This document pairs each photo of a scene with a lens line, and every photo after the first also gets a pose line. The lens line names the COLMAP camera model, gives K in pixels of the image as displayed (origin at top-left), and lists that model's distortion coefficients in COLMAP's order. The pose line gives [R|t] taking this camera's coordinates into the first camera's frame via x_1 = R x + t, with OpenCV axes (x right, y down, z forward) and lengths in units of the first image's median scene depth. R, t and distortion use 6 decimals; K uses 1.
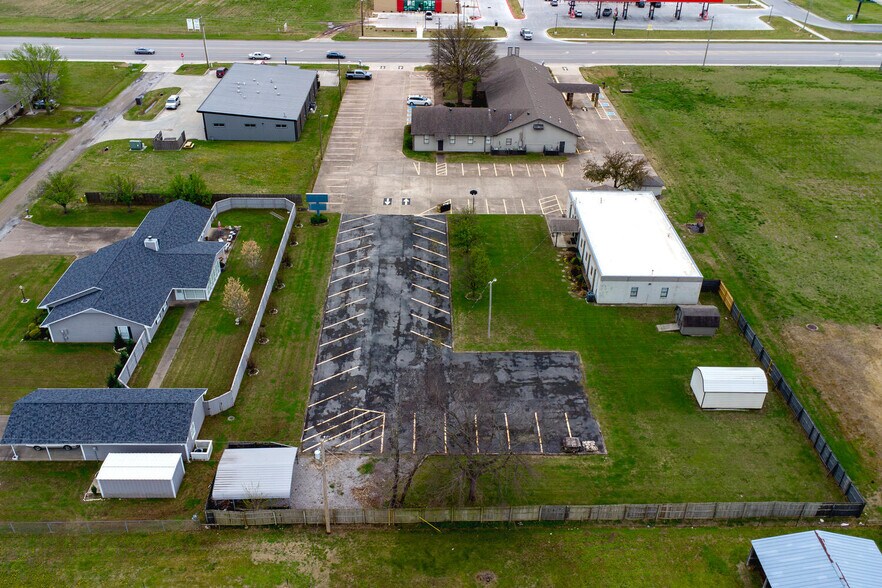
lens RADIAL K [[756.0, 0, 441.0], [0, 756.0, 294.0], [0, 0, 1]] dist [0.001270, 0.049234]
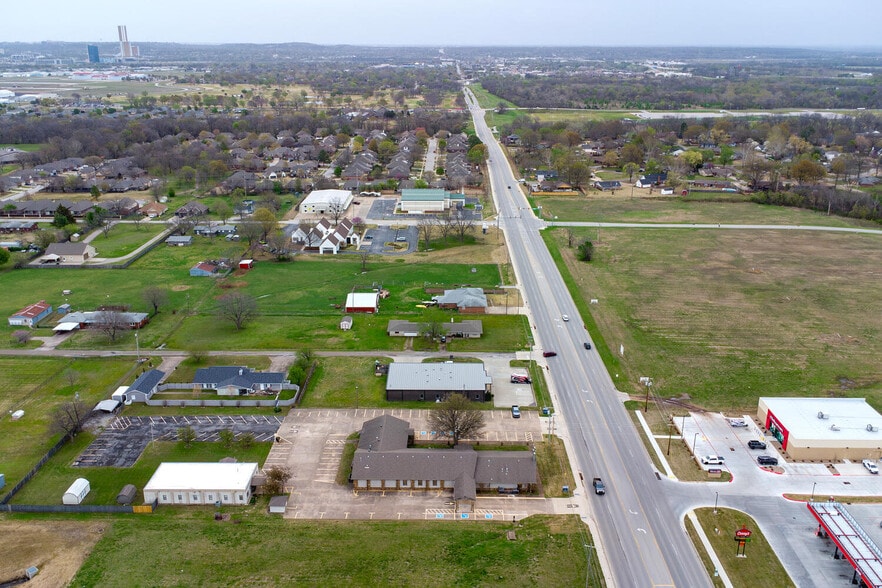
lens RADIAL K [[756.0, 0, 441.0], [0, 756.0, 294.0], [0, 0, 1]] dist [0.001270, 0.049234]
pose [[-0.025723, 0.293104, -0.955734, 1.824378], [-0.535596, 0.803212, 0.260744, -1.205985], [0.844082, 0.518595, 0.136325, 0.980811]]
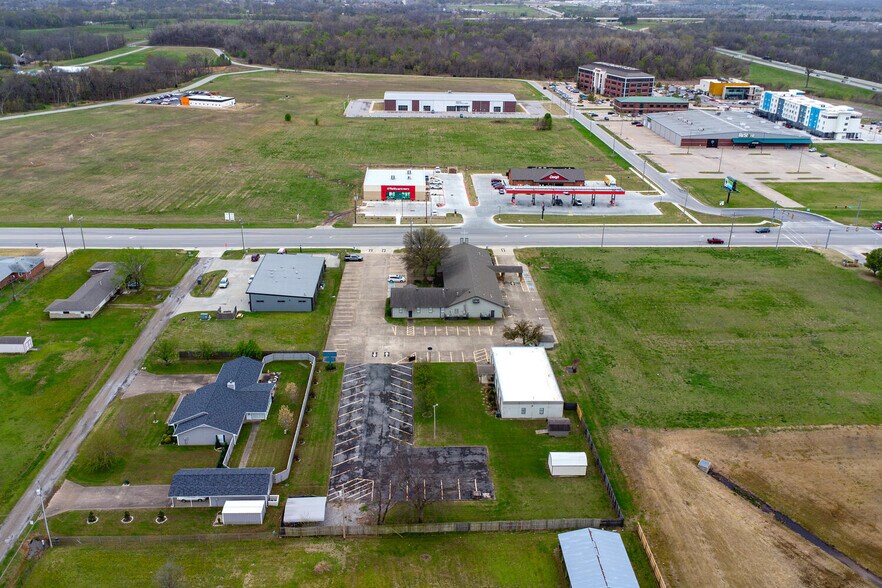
lens RADIAL K [[756.0, 0, 441.0], [0, 756.0, 294.0], [0, 0, 1]] dist [0.001270, 0.049234]
pose [[0.999739, -0.010888, 0.020101, 0.038409], [0.014093, 0.985864, -0.166956, 0.016811], [-0.017999, 0.167195, 0.985759, -0.598370]]
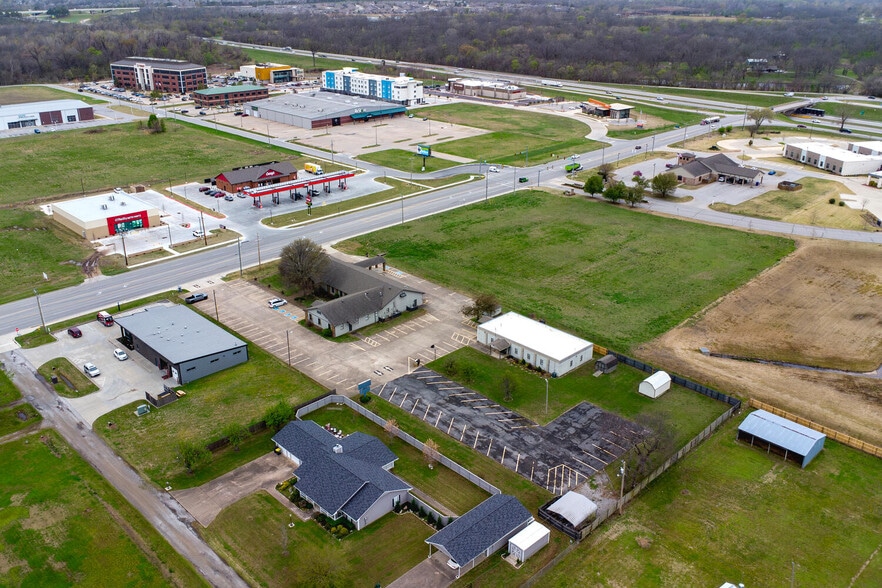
lens RADIAL K [[756.0, 0, 441.0], [0, 756.0, 294.0], [0, 0, 1]] dist [0.001270, 0.049234]
pose [[0.728327, -0.282149, 0.624445, -0.936121], [0.374516, 0.927047, -0.017943, -0.213671], [-0.573828, 0.246933, 0.780862, -0.248746]]
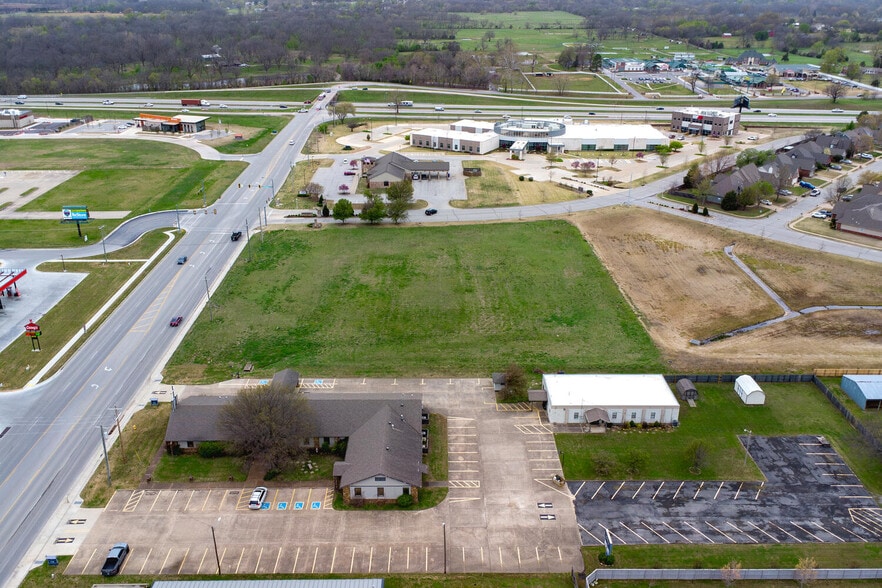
lens RADIAL K [[756.0, 0, 441.0], [0, 756.0, 294.0], [0, 0, 1]] dist [0.001270, 0.049234]
pose [[0.004902, -0.409772, 0.912175, -0.999555], [0.528882, 0.775227, 0.345410, -0.890758], [-0.848681, 0.480739, 0.220521, 0.837116]]
